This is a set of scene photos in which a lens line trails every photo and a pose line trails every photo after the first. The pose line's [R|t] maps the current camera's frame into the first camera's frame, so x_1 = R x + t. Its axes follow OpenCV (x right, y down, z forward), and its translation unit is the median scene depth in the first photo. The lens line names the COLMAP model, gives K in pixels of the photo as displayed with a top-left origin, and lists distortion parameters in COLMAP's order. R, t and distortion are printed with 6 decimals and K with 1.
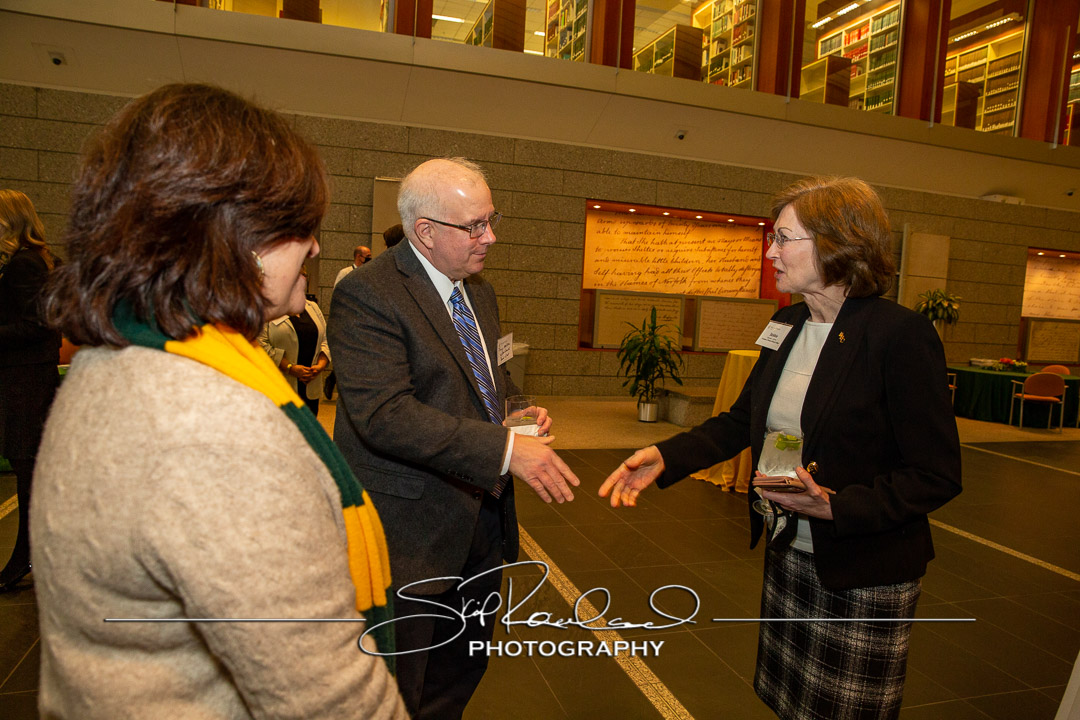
lens RADIAL K [[730.9, 0, 537.1], [0, 730.9, 367.5], [0, 0, 1]] dist [-0.108582, 0.078959]
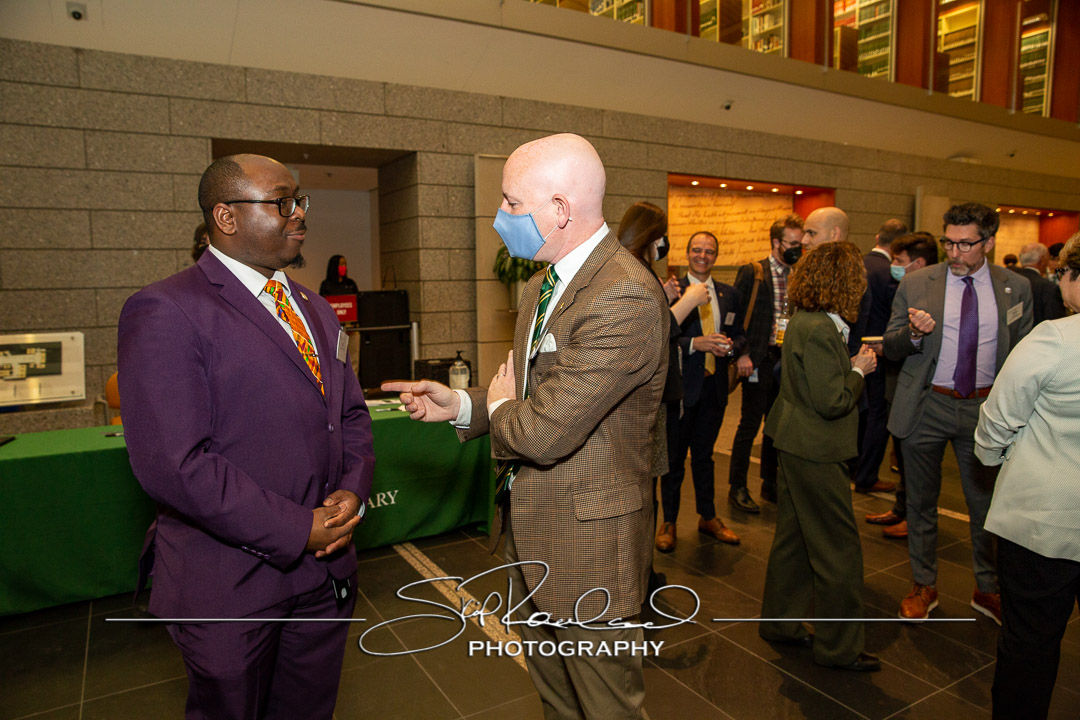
lens RADIAL K [[730.9, 0, 535.9], [0, 730.9, 361.1], [0, 0, 1]] dist [-0.108582, 0.078959]
pose [[0.971888, -0.089035, 0.217962, -0.320919], [0.083908, 0.995937, 0.032682, -0.028442], [-0.219986, -0.013474, 0.975410, 0.097609]]
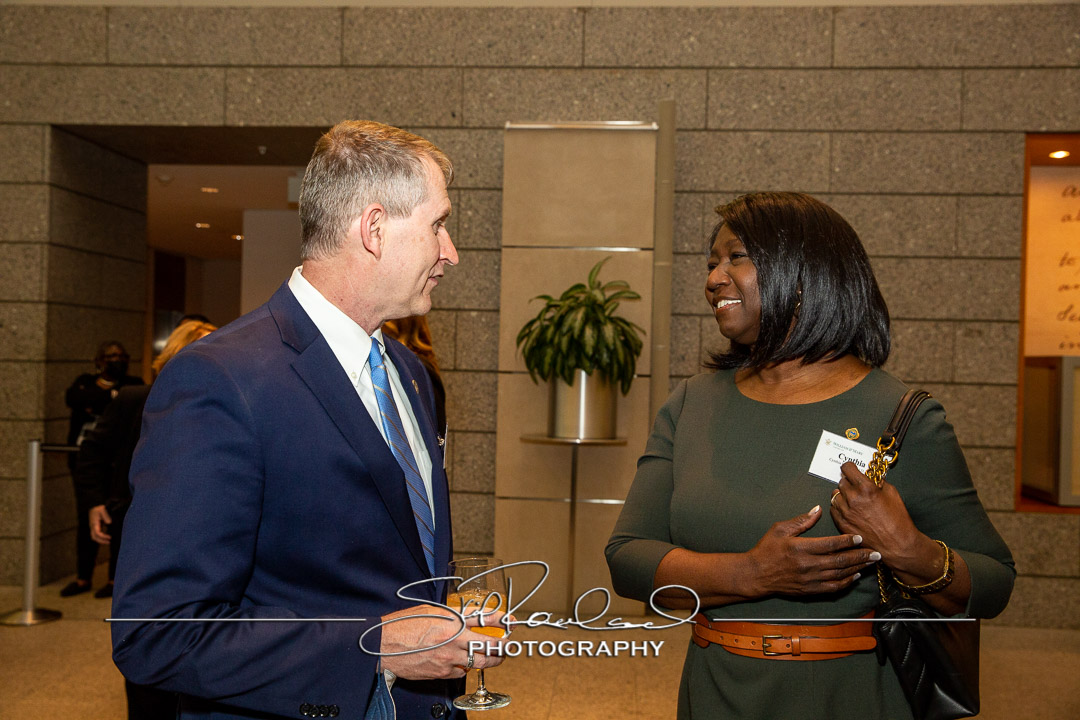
lens RADIAL K [[1116.2, 0, 534.0], [0, 1116.2, 361.5], [0, 0, 1]] dist [0.032191, 0.000000]
pose [[0.930173, -0.029639, -0.365924, 0.037170], [-0.010586, 0.994156, -0.107434, -0.035647], [0.366970, 0.103806, 0.924423, 0.325966]]
